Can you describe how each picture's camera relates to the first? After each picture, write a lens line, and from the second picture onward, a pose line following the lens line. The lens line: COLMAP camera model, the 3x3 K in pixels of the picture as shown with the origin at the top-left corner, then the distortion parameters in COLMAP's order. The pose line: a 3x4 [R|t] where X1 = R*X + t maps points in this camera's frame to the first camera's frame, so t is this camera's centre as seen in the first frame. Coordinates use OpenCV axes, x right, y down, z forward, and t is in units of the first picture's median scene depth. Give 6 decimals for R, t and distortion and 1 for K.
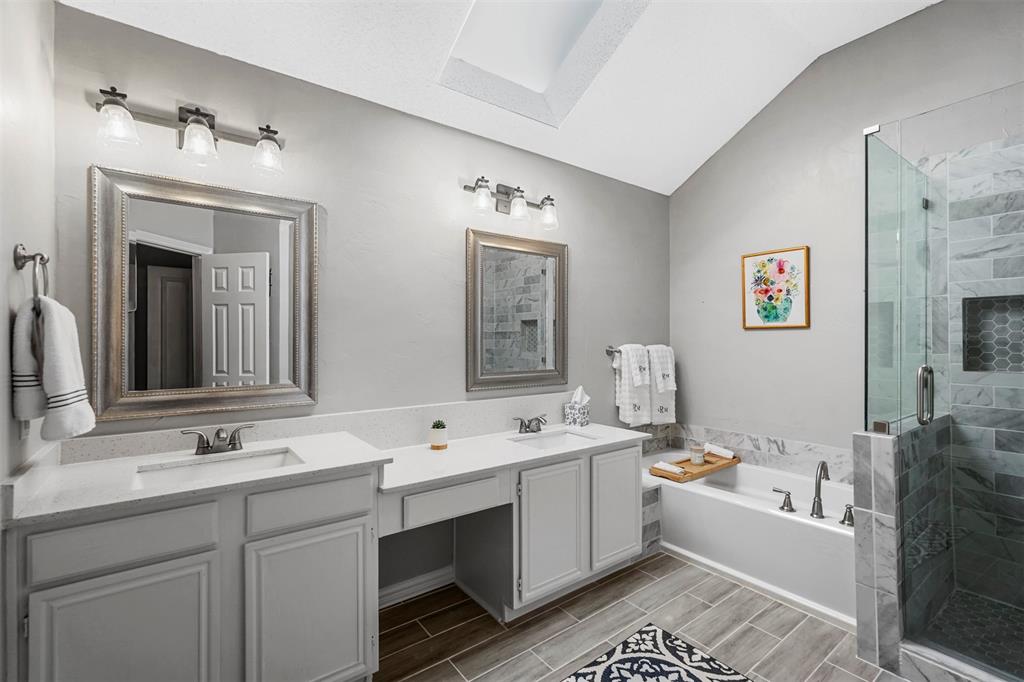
lens RADIAL K [[454.0, 0, 508.9], [0, 454.0, 336.8], [0, 0, 1]] dist [-0.013792, 0.005986]
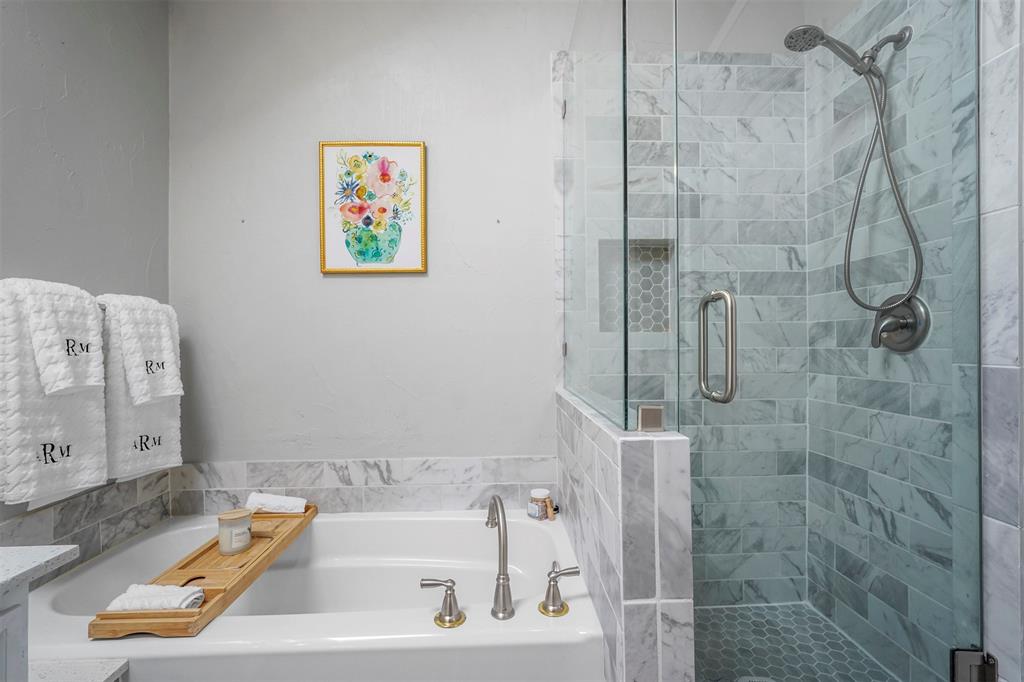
lens RADIAL K [[454.0, 0, 511.0], [0, 454.0, 342.4], [0, 0, 1]] dist [-0.013792, 0.005986]
pose [[0.569892, -0.000373, 0.821719, 0.199563], [0.002088, 0.999997, -0.000995, 0.071287], [-0.821717, 0.002283, 0.569891, 0.507903]]
